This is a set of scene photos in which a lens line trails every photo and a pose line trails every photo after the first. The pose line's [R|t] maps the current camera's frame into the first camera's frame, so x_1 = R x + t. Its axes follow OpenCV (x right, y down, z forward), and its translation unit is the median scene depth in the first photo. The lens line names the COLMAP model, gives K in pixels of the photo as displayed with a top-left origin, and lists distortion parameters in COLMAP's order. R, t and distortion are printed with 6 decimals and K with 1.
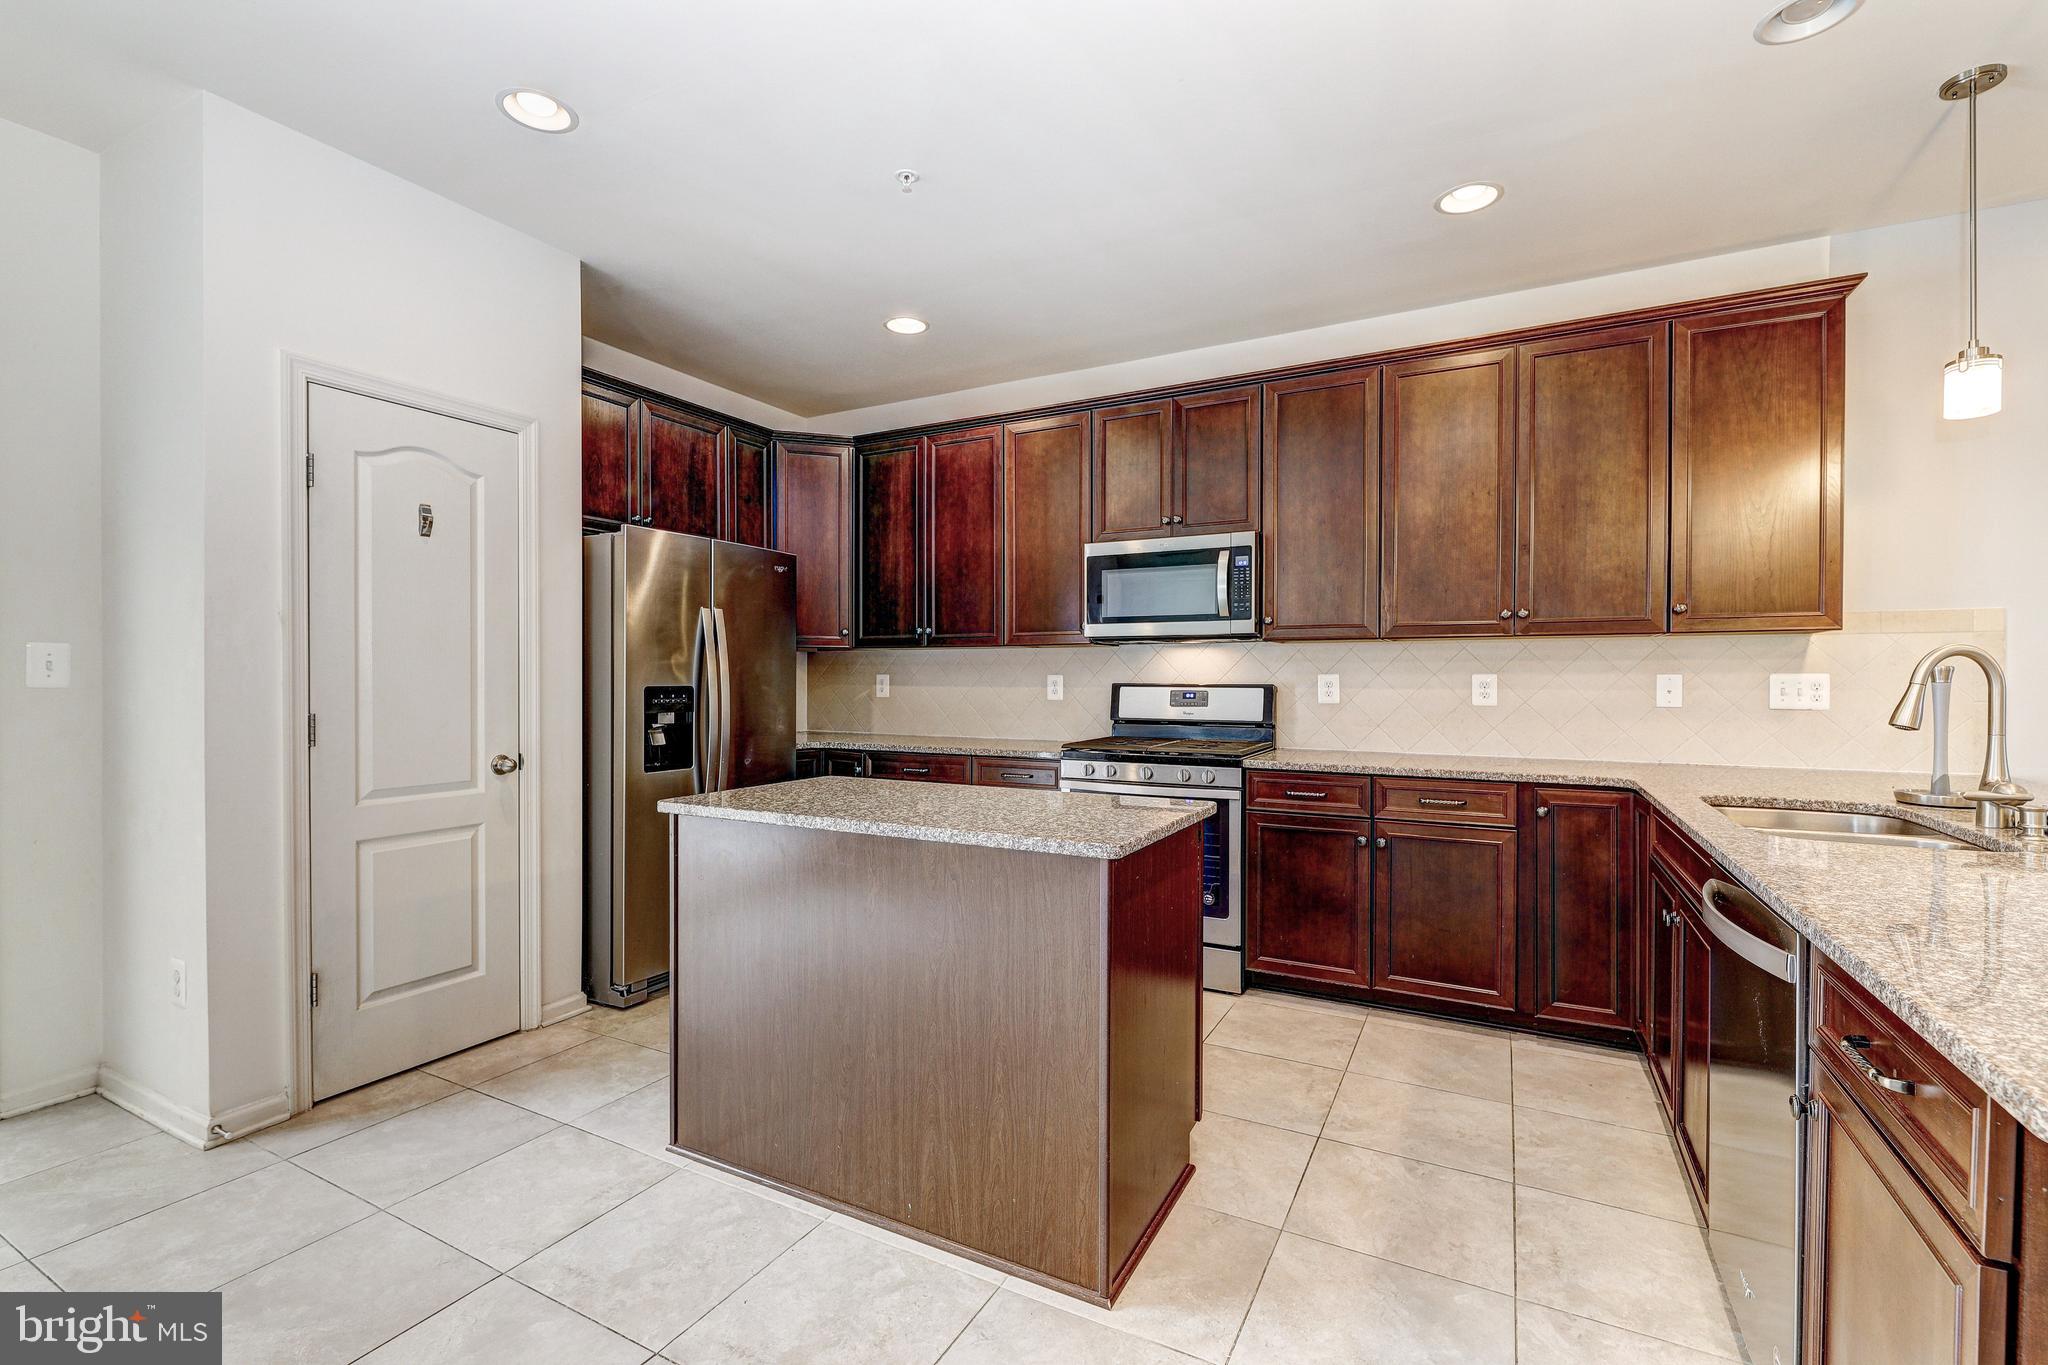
lens RADIAL K [[897.1, 0, 1022.4], [0, 897.1, 684.3], [0, 0, 1]] dist [-0.000348, 0.000023]
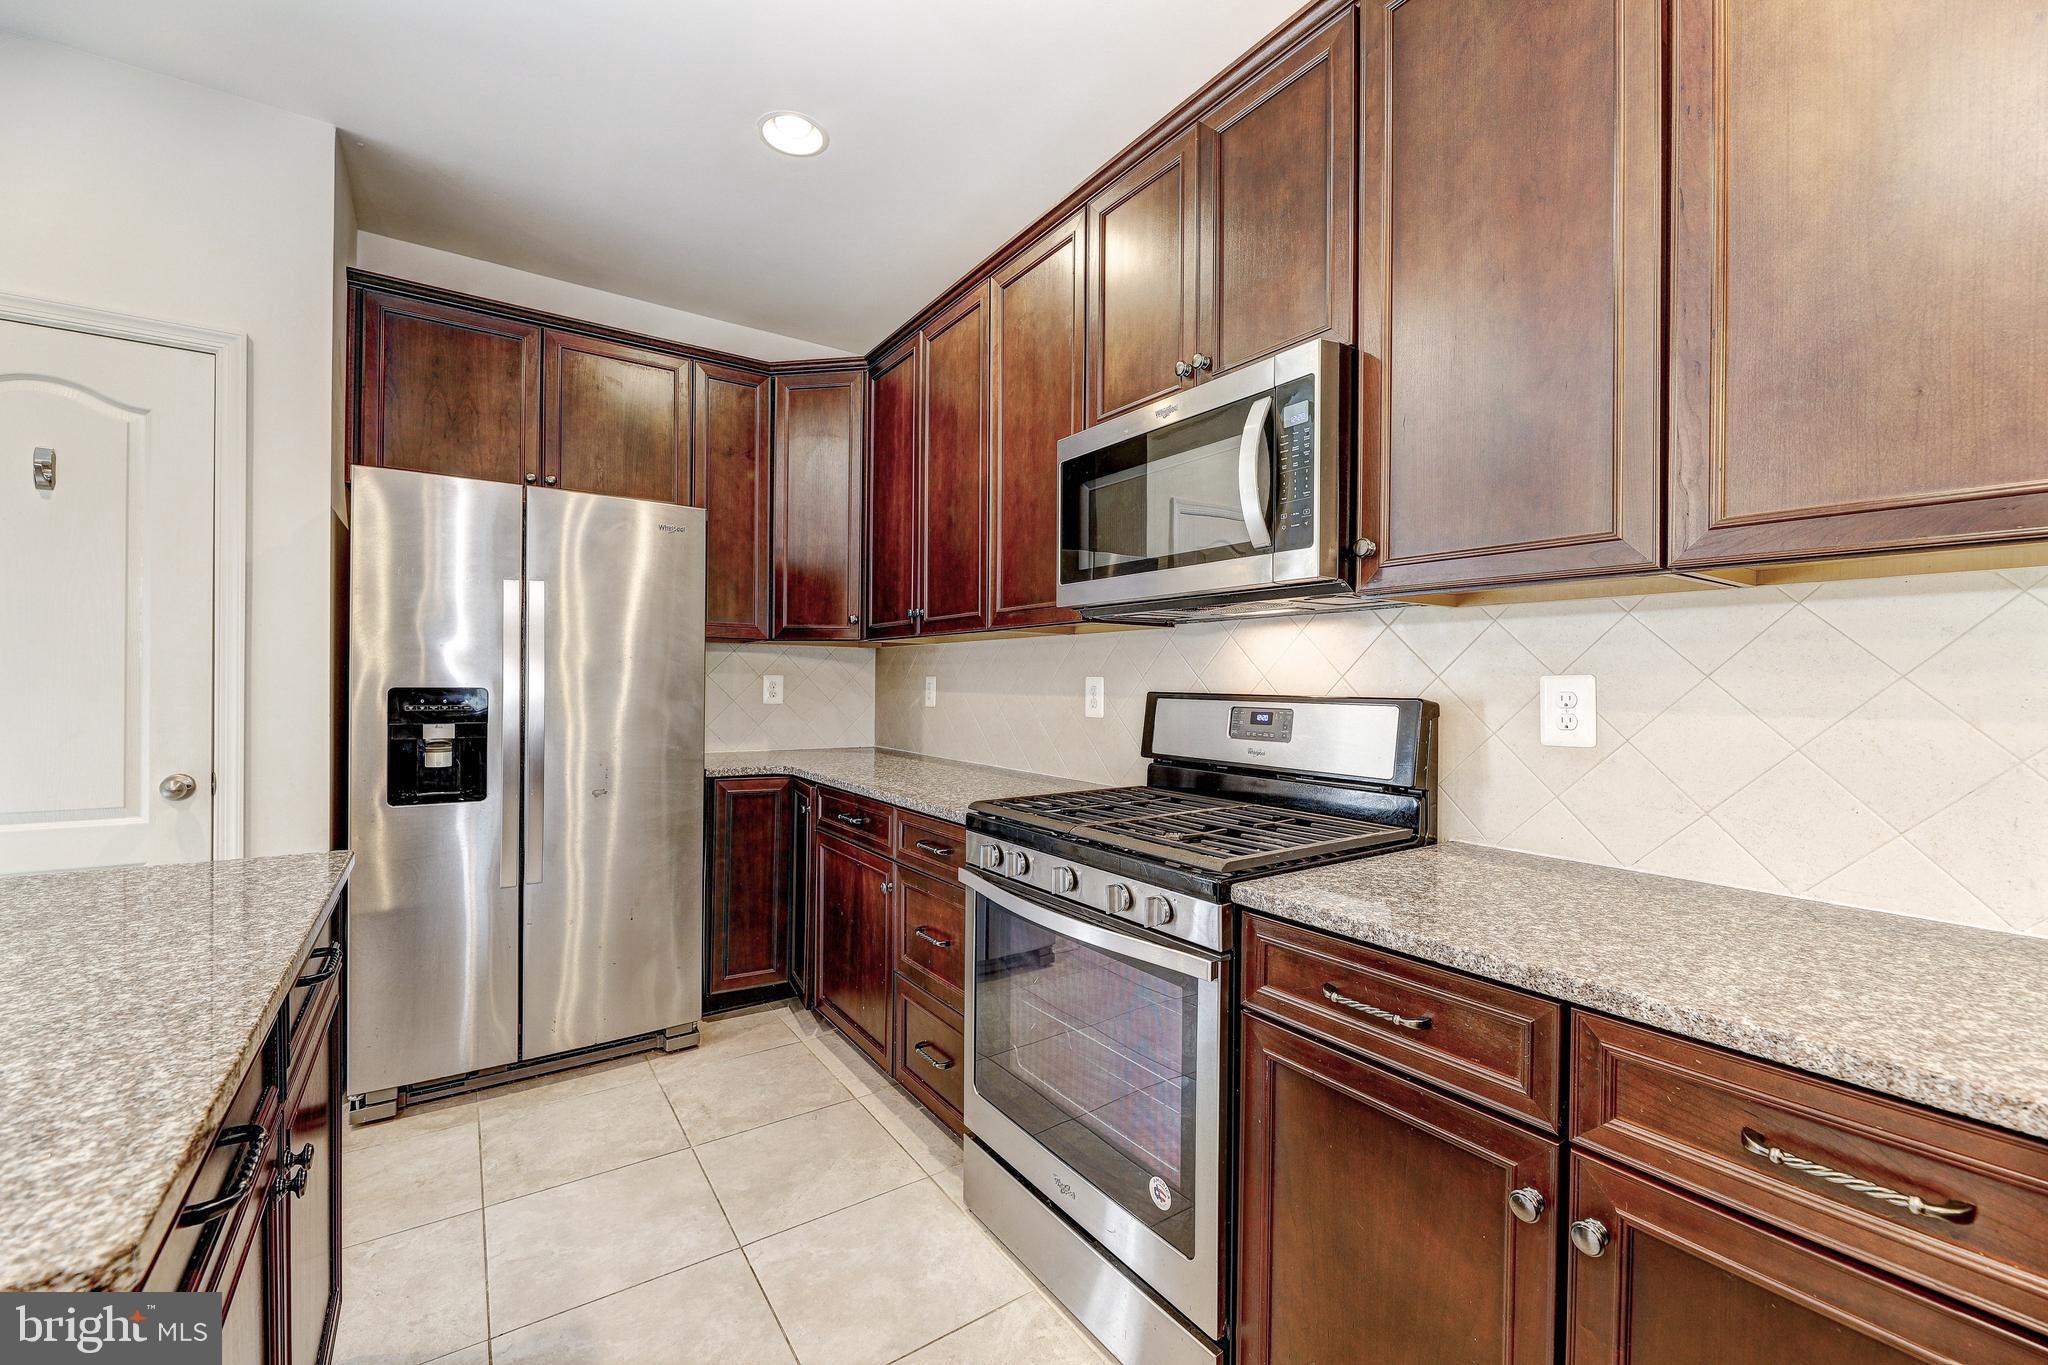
lens RADIAL K [[828.6, 0, 1018.2], [0, 828.6, 684.7], [0, 0, 1]] dist [-0.004697, -0.000495]
pose [[0.889199, 0.008866, -0.457434, 0.344827], [-0.011691, 0.999926, -0.003346, -0.003699], [0.457371, 0.008323, 0.889237, 0.648295]]
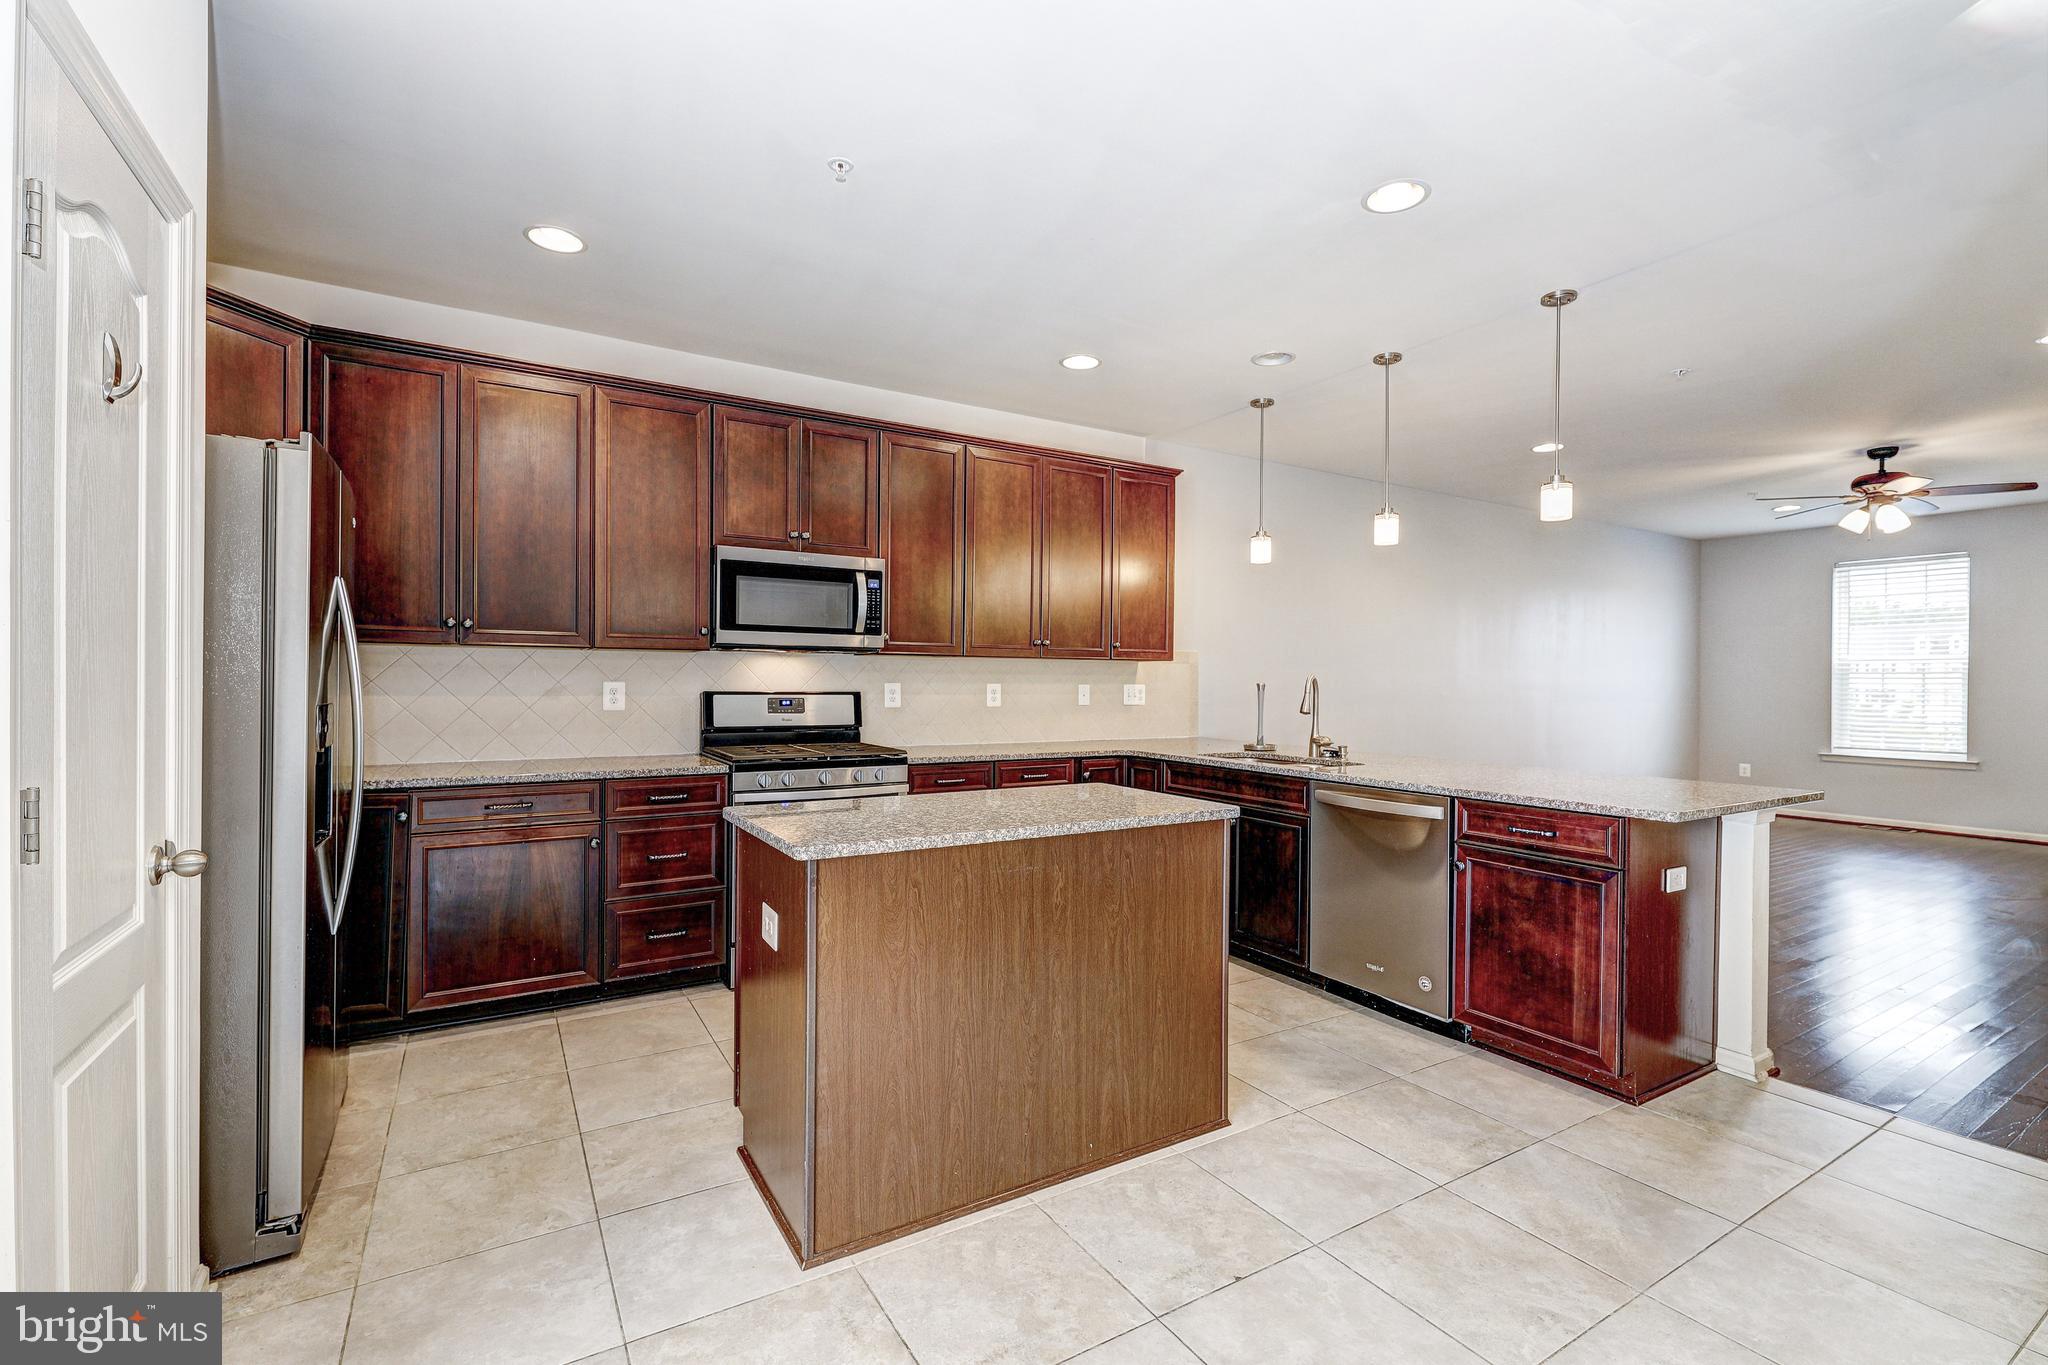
lens RADIAL K [[897.1, 0, 1022.4], [0, 897.1, 684.3], [0, 0, 1]] dist [-0.000348, 0.000023]
pose [[0.507288, 0.000156, 0.861776, -0.710617], [-0.001876, 0.999998, 0.000924, -0.013044], [-0.861774, -0.002085, 0.507288, 0.291720]]
